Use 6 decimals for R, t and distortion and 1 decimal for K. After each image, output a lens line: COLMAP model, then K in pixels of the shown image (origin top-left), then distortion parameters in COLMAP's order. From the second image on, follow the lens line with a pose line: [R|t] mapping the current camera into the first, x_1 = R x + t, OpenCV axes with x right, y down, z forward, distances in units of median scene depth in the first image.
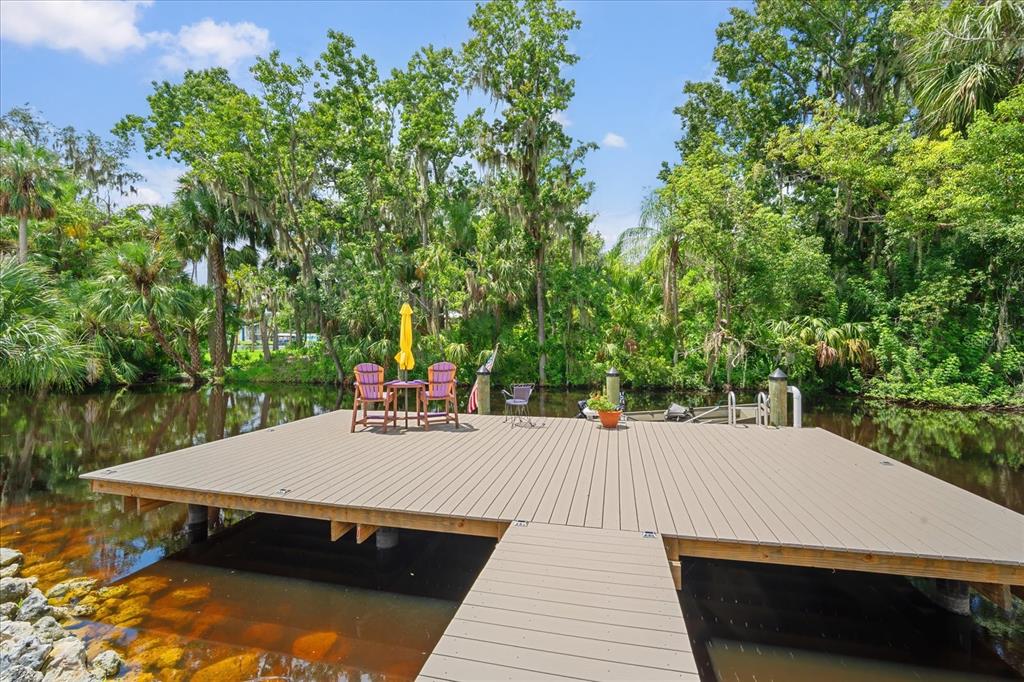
lens RADIAL K [[458.5, 0, 512.0], [0, 458.5, 341.0], [0, 0, 1]] dist [0.018731, -0.000118]
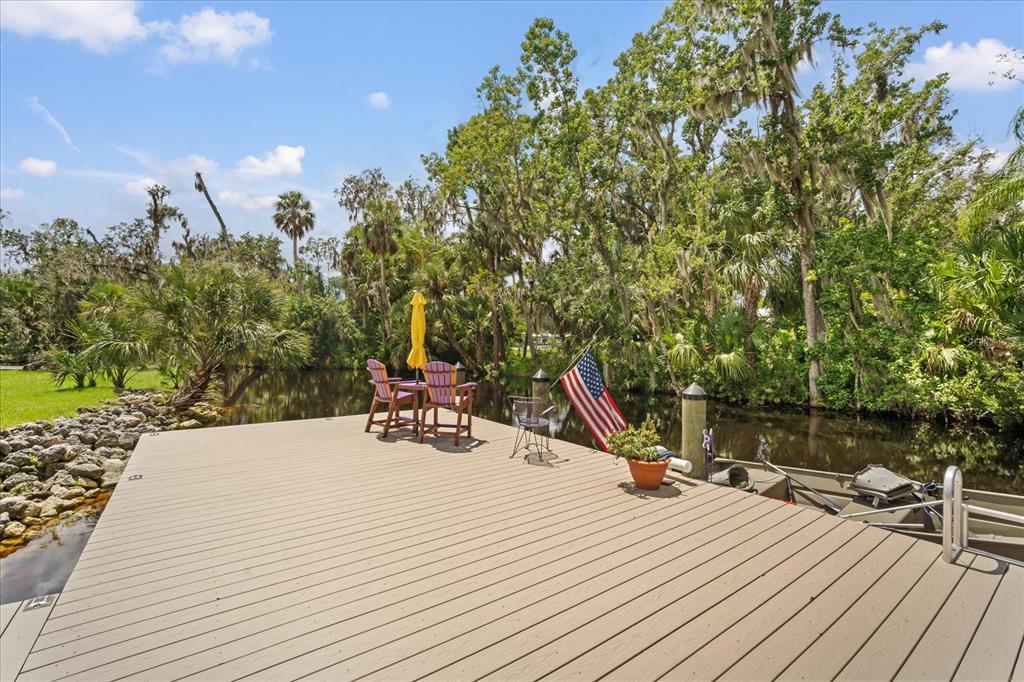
lens RADIAL K [[458.5, 0, 512.0], [0, 458.5, 341.0], [0, 0, 1]] dist [0.018731, -0.000118]
pose [[0.765928, 0.002795, -0.642921, 0.173031], [-0.005651, 0.999981, -0.002386, 0.003210], [0.642902, 0.005460, 0.765929, 0.178902]]
